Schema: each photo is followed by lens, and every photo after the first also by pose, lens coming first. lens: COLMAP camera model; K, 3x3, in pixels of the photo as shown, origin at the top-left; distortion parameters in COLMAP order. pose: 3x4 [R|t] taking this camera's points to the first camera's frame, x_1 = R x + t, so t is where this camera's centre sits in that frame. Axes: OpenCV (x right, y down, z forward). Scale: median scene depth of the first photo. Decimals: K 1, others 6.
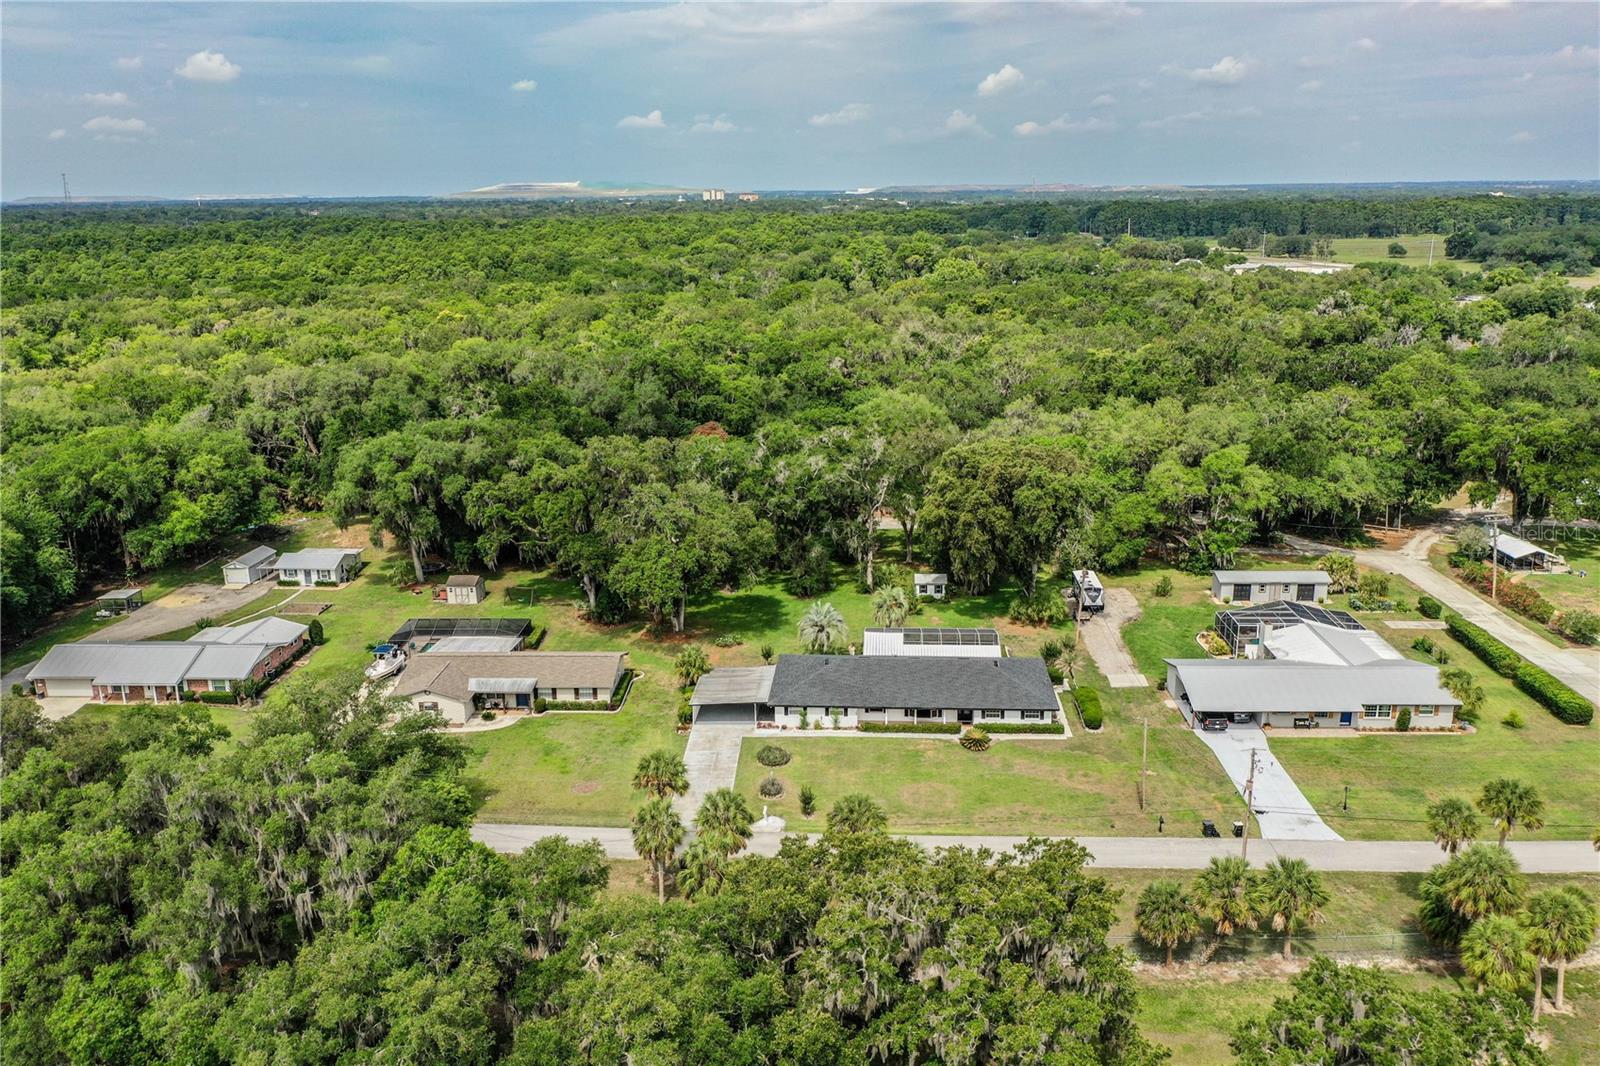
lens RADIAL K [[1263.2, 0, 800.0], [0, 1263.2, 533.0], [0, 0, 1]] dist [0.001793, 0.004219]
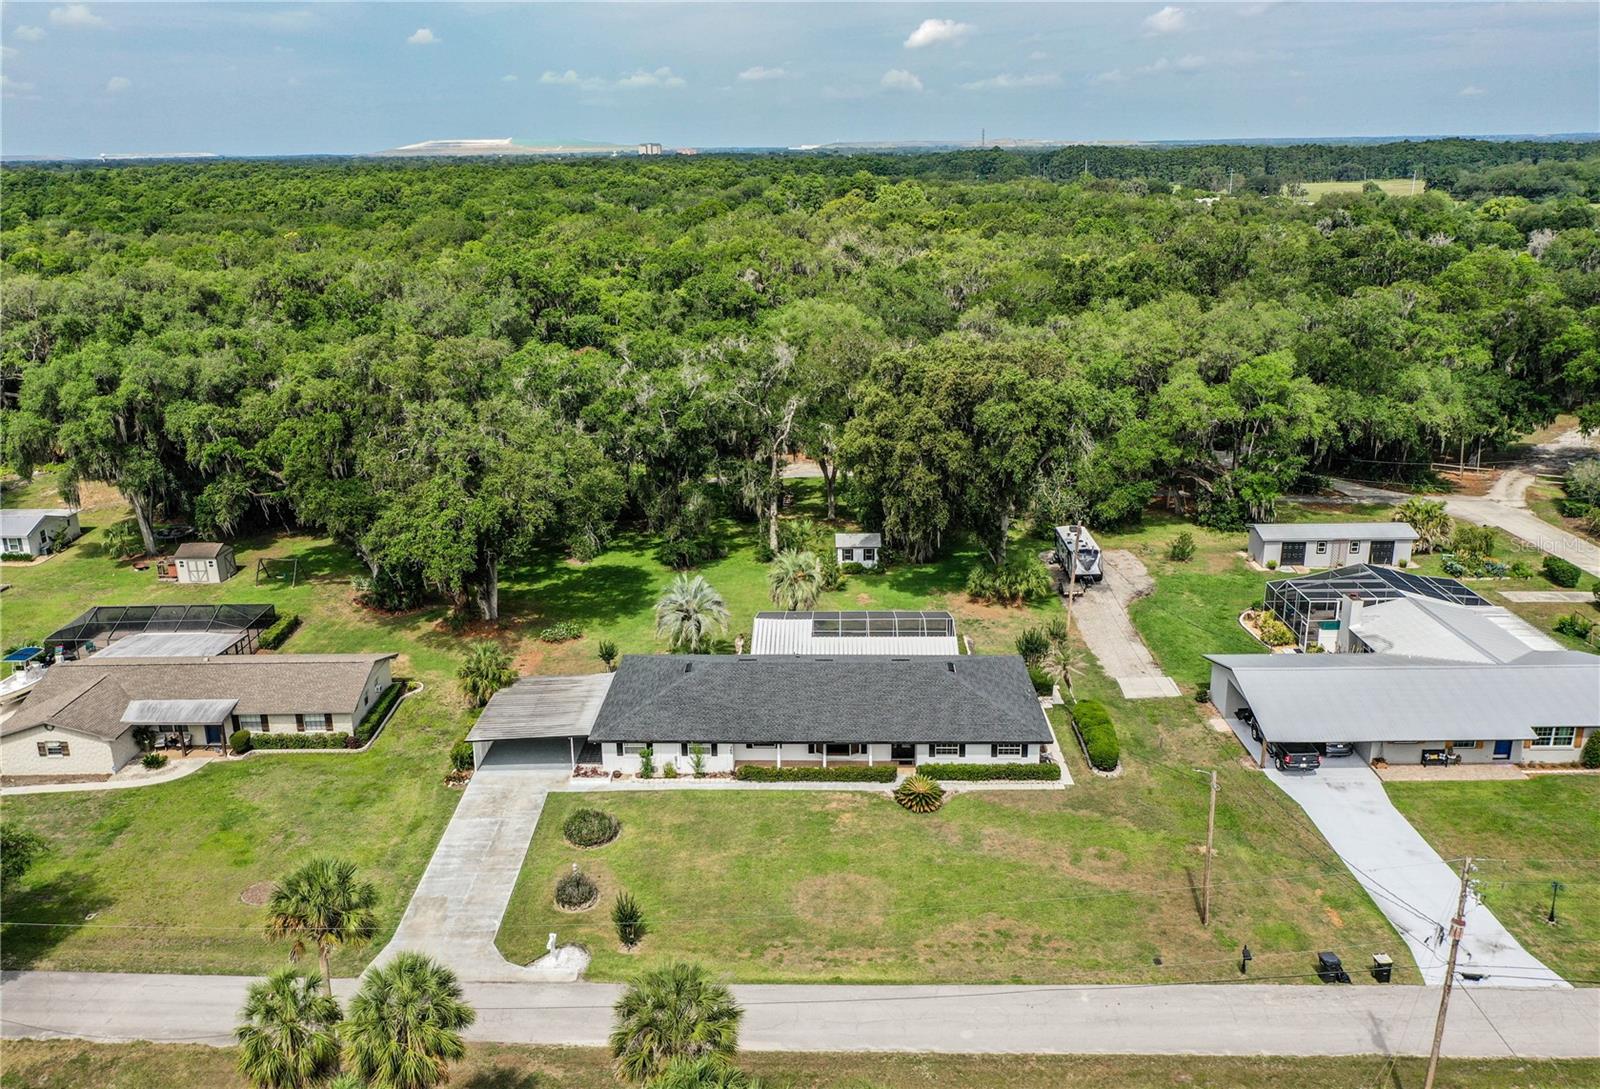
lens RADIAL K [[1288.4, 0, 783.9], [0, 1288.4, 541.1], [0, 0, 1]] dist [0.004121, -0.001505]
pose [[0.999535, -0.011574, 0.028205, 0.040875], [0.010735, 0.999500, 0.029724, 0.014704], [-0.028535, -0.029407, 0.999160, 0.272595]]
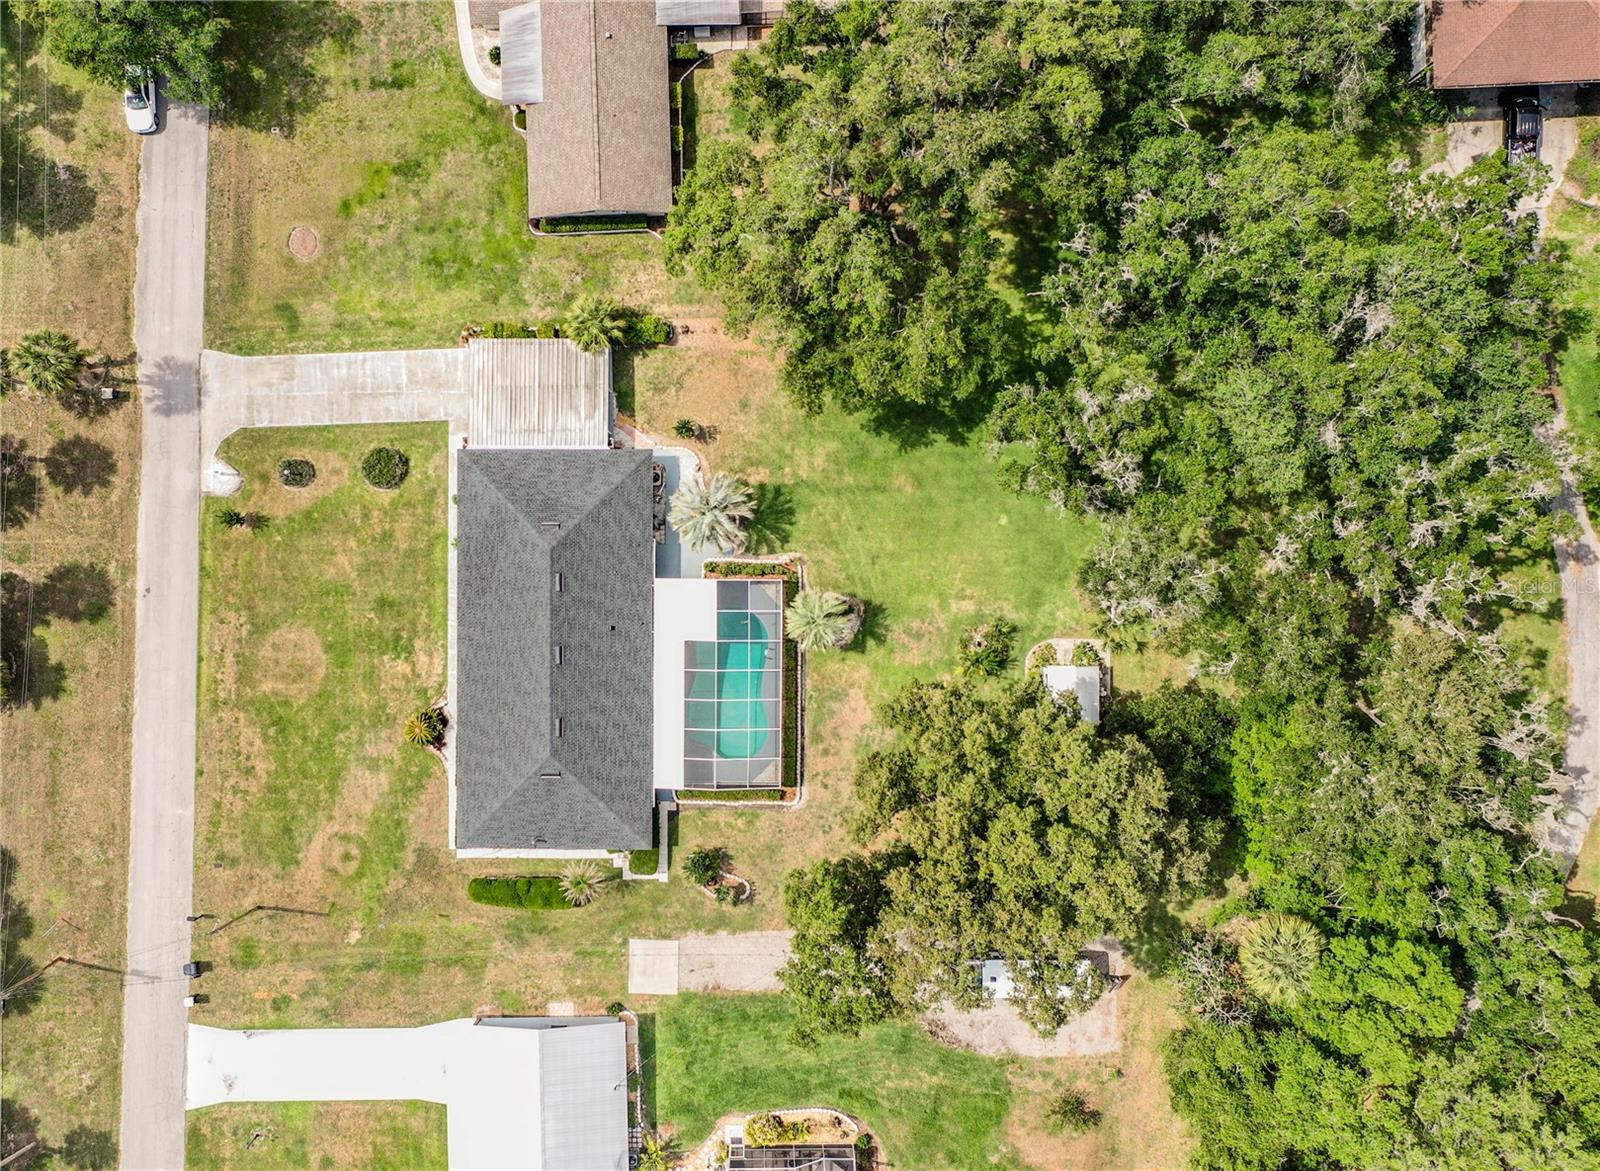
lens RADIAL K [[1413.3, 0, 724.5], [0, 1413.3, 592.4], [0, 0, 1]] dist [0.004120, 0.000593]
pose [[0.063547, 0.997720, 0.022720, 0.035587], [-0.225494, -0.007822, 0.974213, -0.519428], [0.972170, -0.067032, 0.224483, 0.724345]]
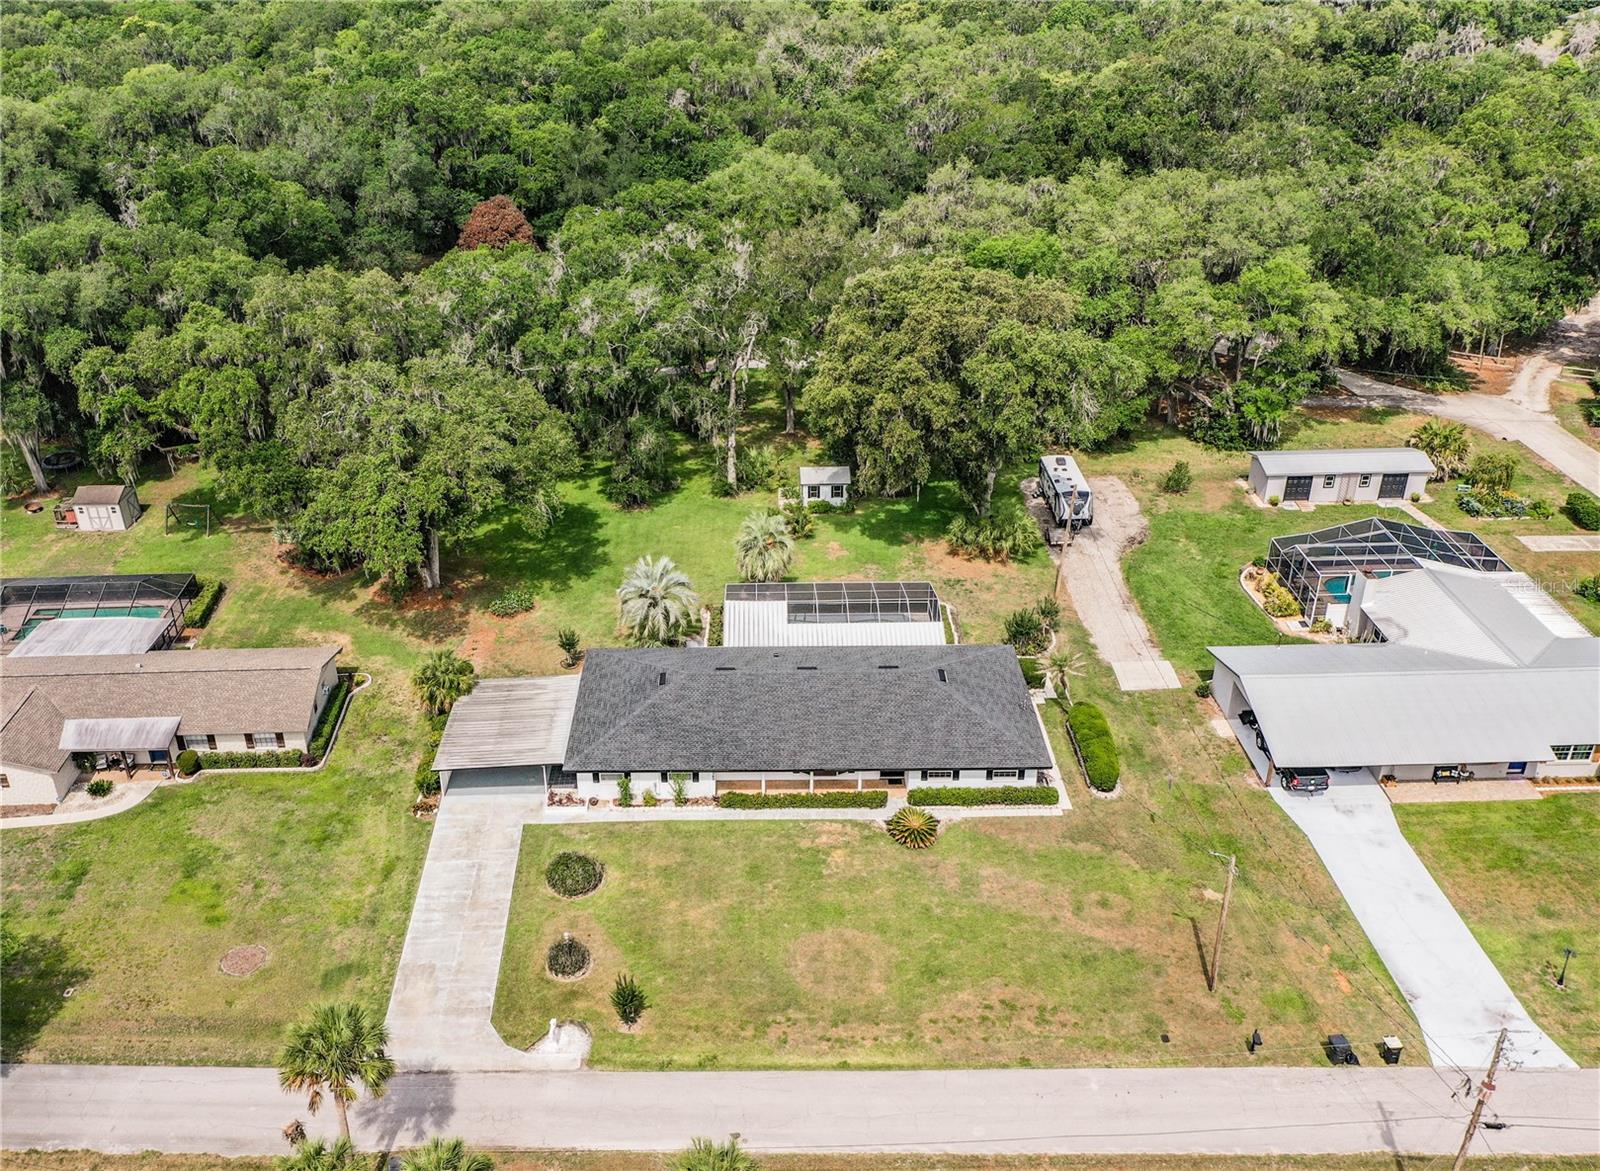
lens RADIAL K [[1413.3, 0, 724.5], [0, 1413.3, 592.4], [0, 0, 1]] dist [0.004120, 0.000593]
pose [[0.998547, -0.032186, 0.043226, 0.018036], [0.021561, 0.973672, 0.226931, -0.071191], [-0.049392, -0.225669, 0.972951, 0.278022]]
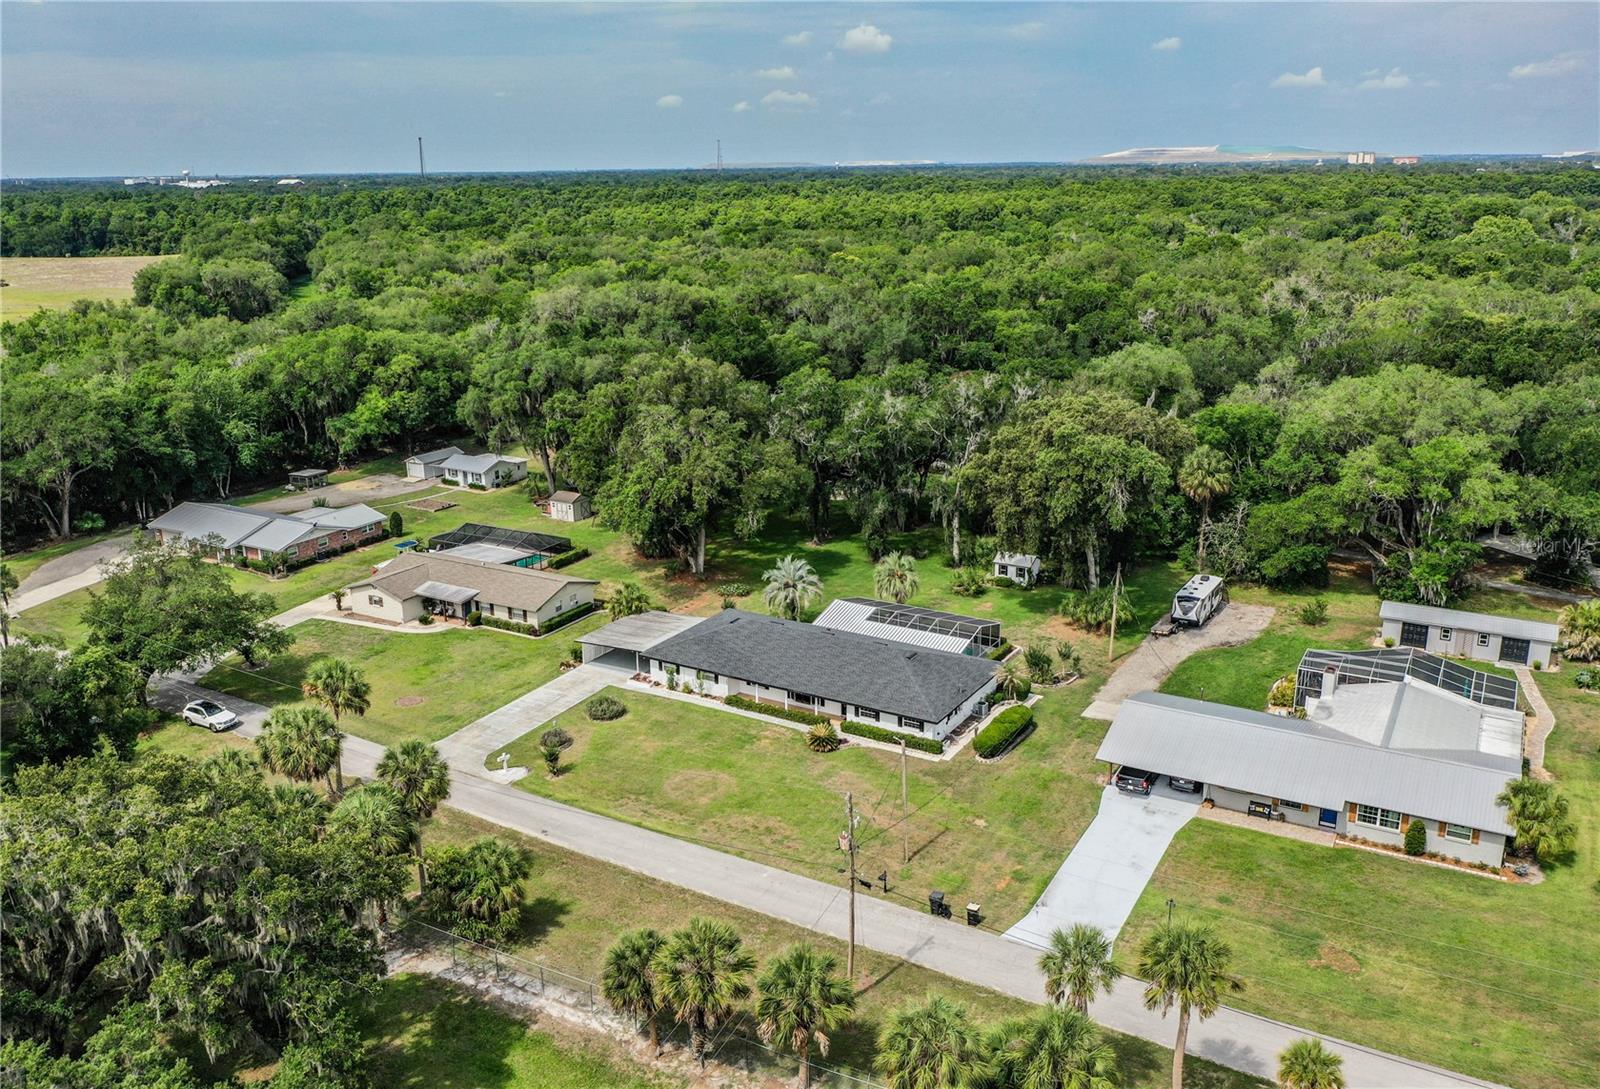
lens RADIAL K [[1288.4, 0, 783.9], [0, 1288.4, 541.1], [0, 0, 1]] dist [0.004121, -0.001505]
pose [[0.883452, 0.130778, -0.449899, 0.344585], [-0.119970, 0.991383, 0.052595, -0.001255], [0.452901, 0.007509, 0.891529, 0.184189]]
